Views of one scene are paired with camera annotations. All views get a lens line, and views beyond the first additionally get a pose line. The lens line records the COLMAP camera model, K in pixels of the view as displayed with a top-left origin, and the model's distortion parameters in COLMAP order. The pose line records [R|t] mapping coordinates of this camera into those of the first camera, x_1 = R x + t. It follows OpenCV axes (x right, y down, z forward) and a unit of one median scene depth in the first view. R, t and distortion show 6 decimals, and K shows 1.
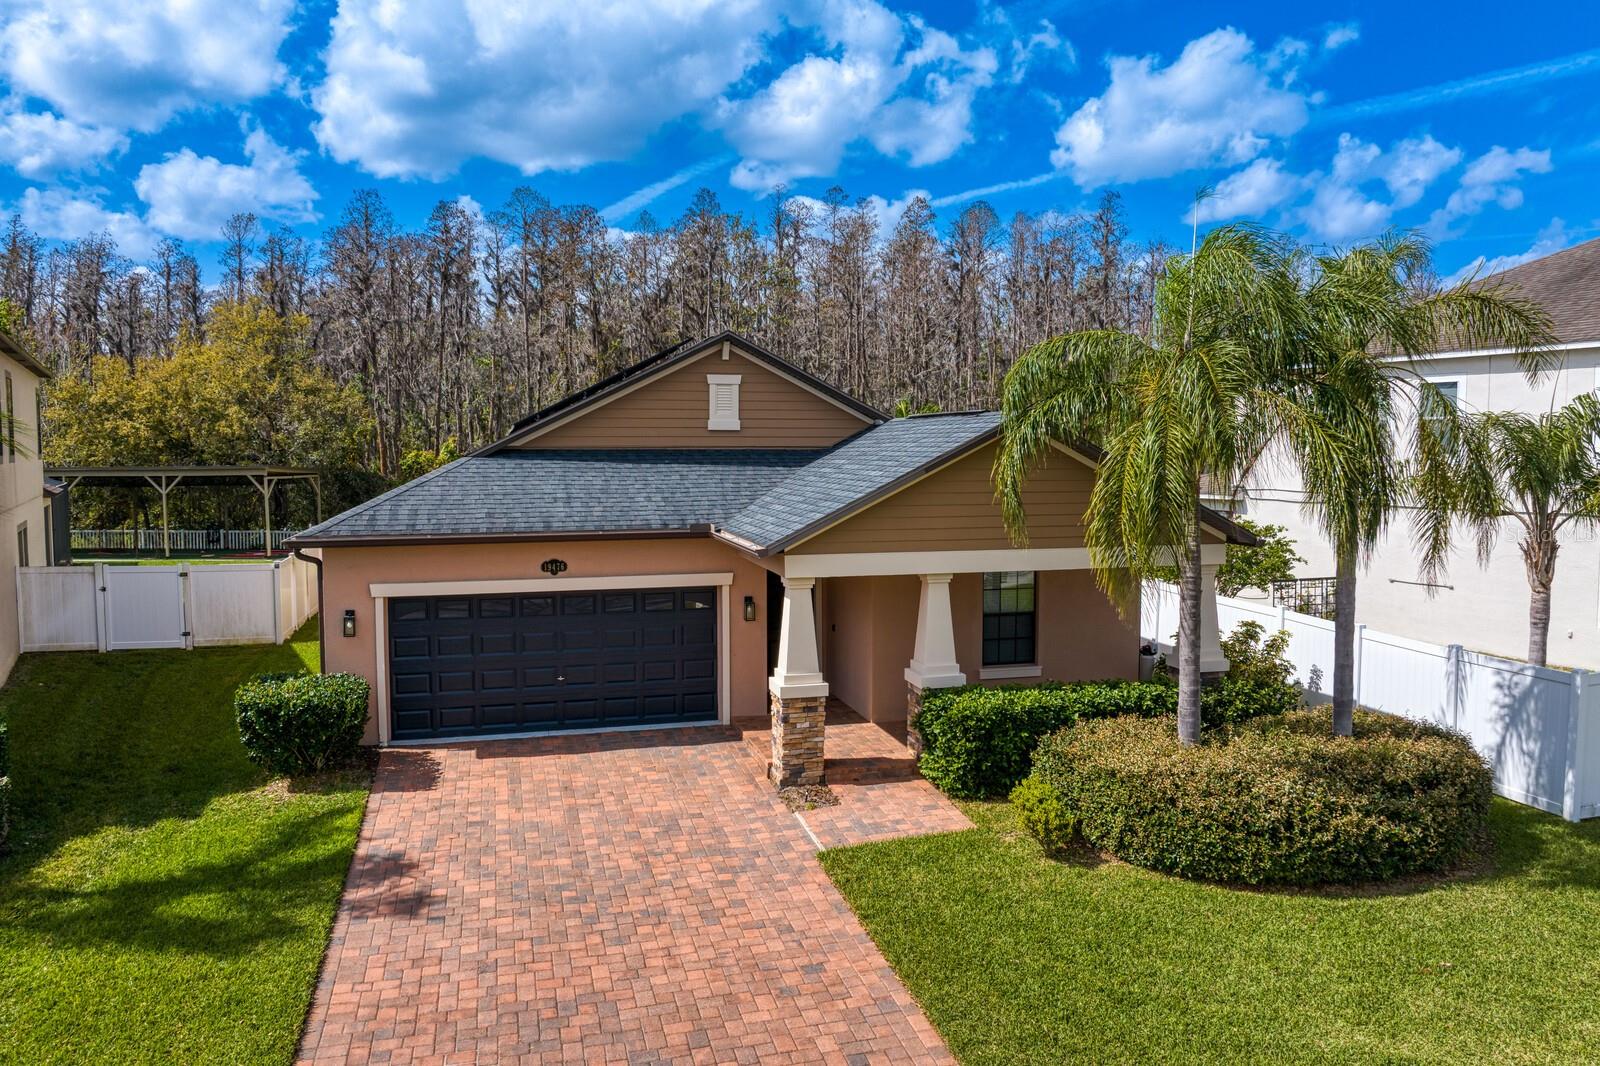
lens RADIAL K [[1132.1, 0, 803.1], [0, 1132.1, 528.0], [0, 0, 1]] dist [-0.045367, -0.000509]
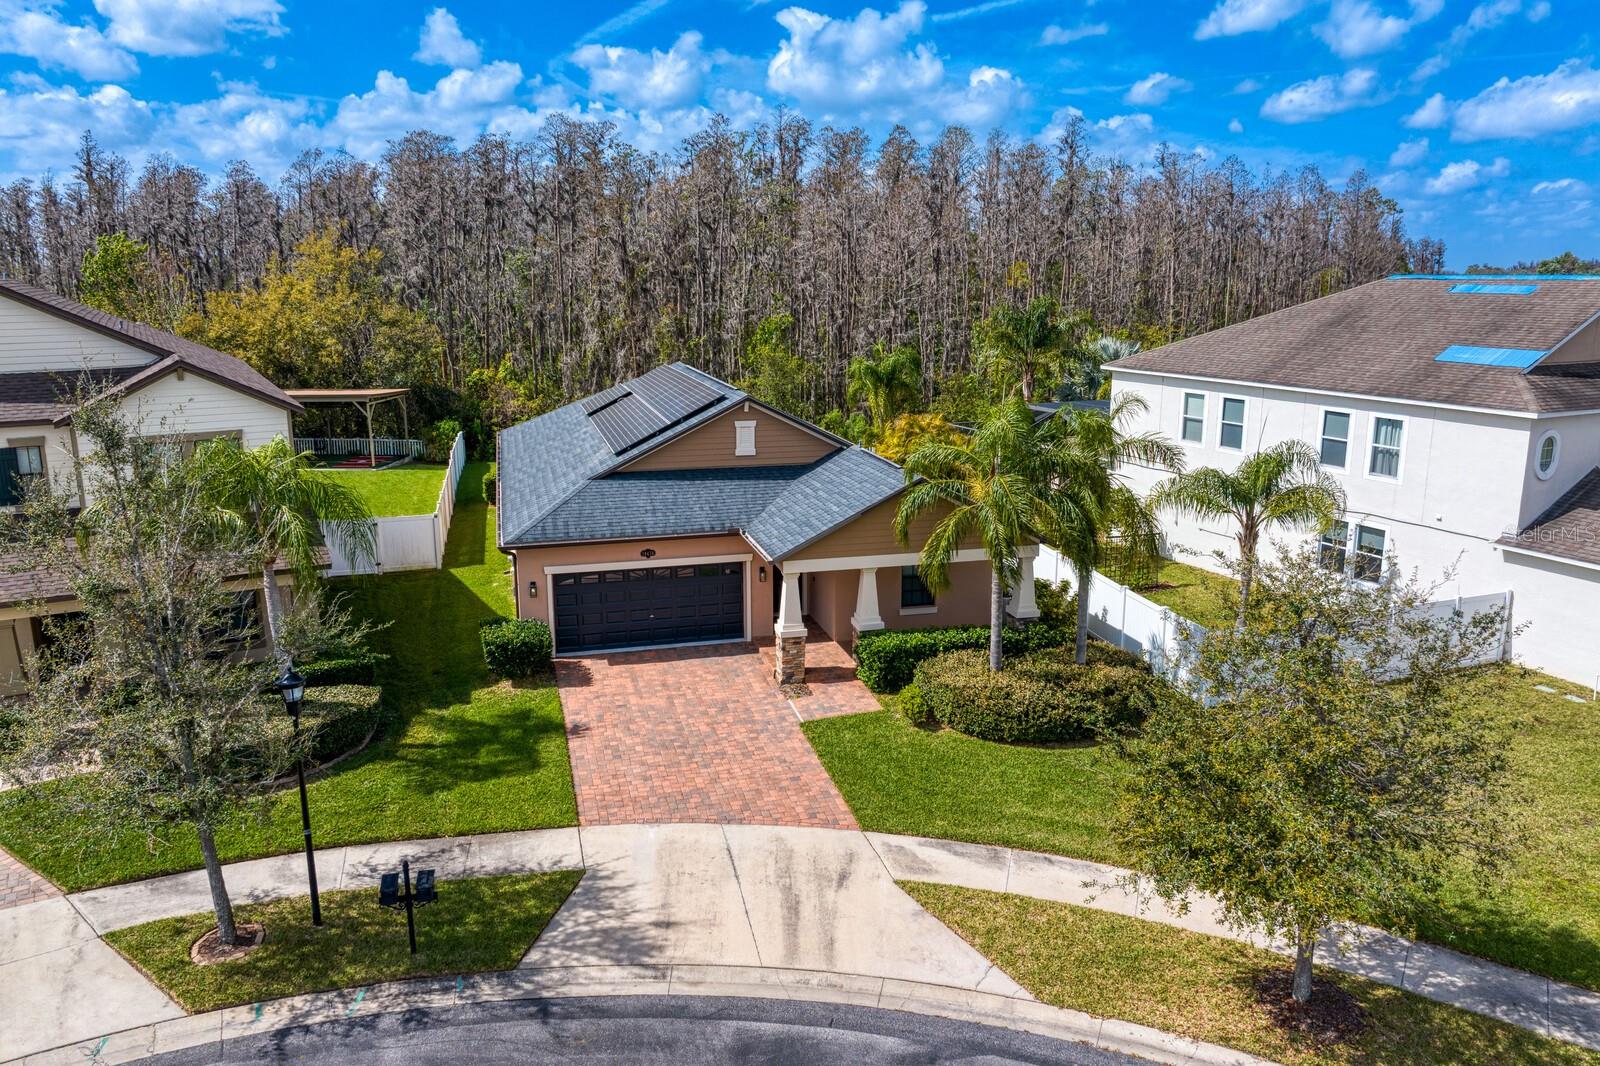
lens RADIAL K [[1127.7, 0, 800.0], [0, 1127.7, 533.0], [0, 0, 1]] dist [-0.042705, 0.009140]
pose [[0.999987, 0.001878, -0.004816, 0.019775], [-0.001112, 0.988029, 0.154262, -0.301235], [0.005048, -0.154254, 0.988018, -0.784063]]
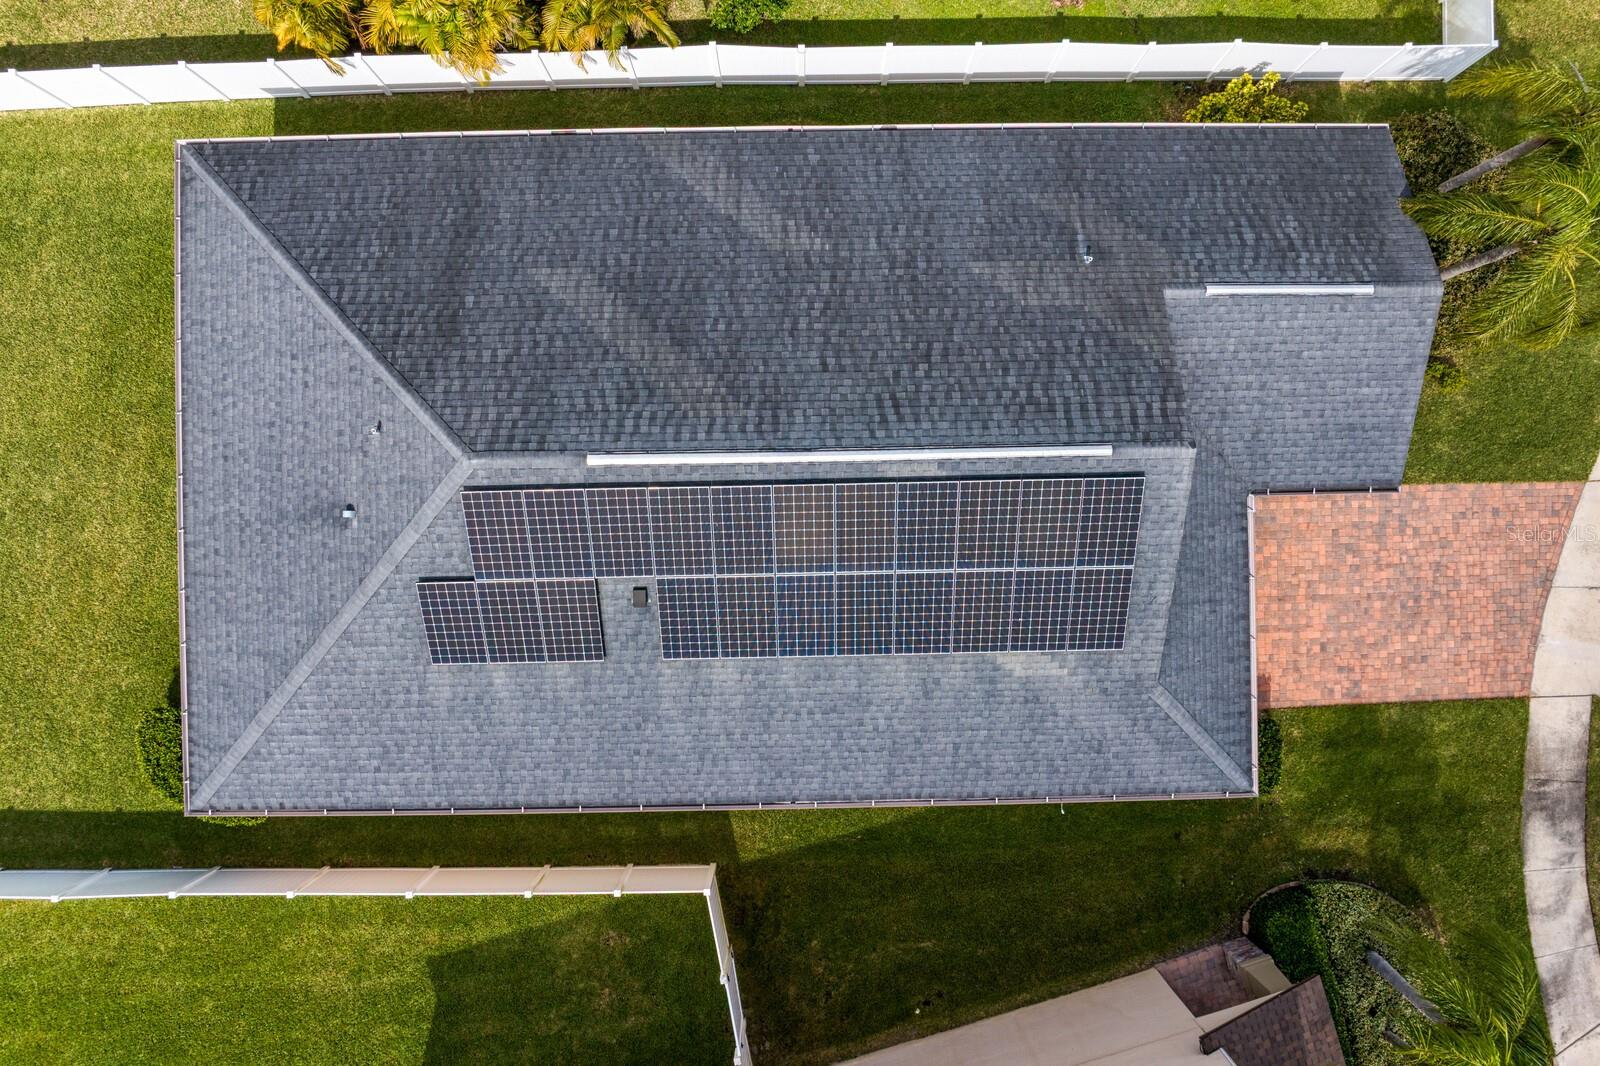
lens RADIAL K [[1132.1, 0, 803.1], [0, 1132.1, 528.0], [0, 0, 1]] dist [-0.045367, -0.000509]
pose [[0.241425, -0.970416, -0.002537, -0.282099], [0.061640, 0.012726, 0.998017, -1.571416], [-0.968460, -0.241103, 0.062888, 1.664263]]
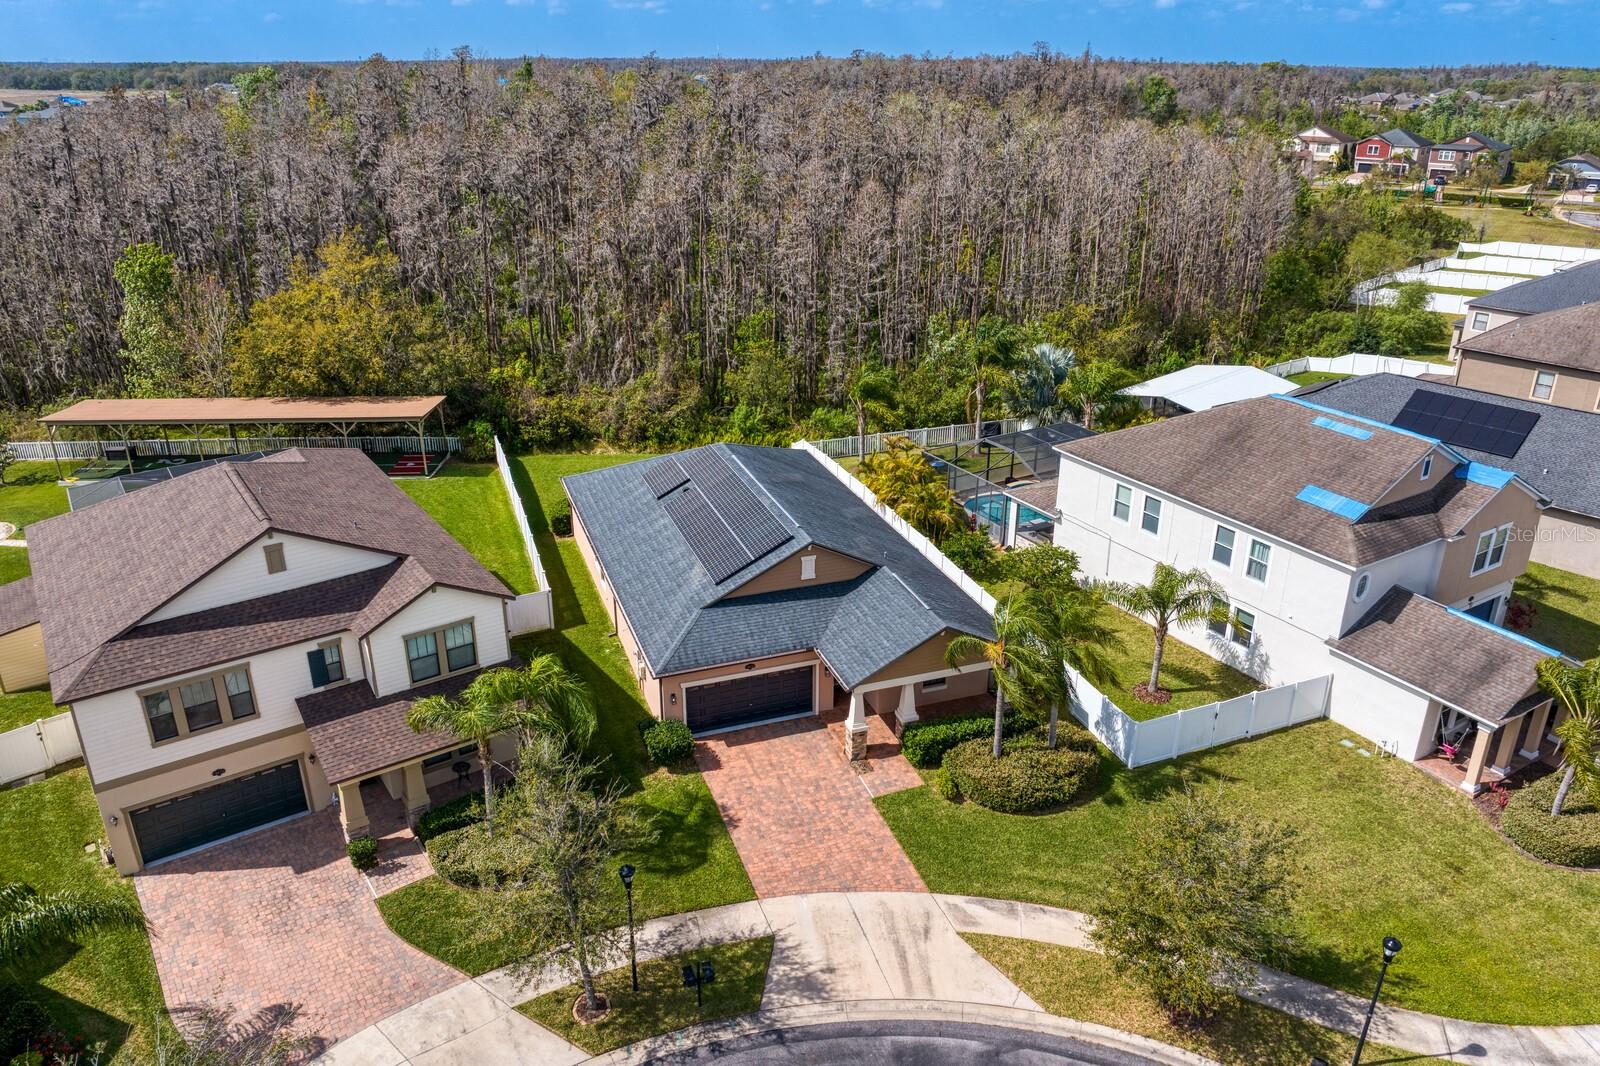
lens RADIAL K [[1116.5, 0, 799.2], [0, 1116.5, 548.9], [0, 0, 1]] dist [-0.048541, -0.000134]
pose [[0.996715, -0.029463, 0.075438, -0.336029], [0.002288, 0.941351, 0.337421, -1.173454], [-0.080955, -0.336140, 0.938326, -1.352416]]
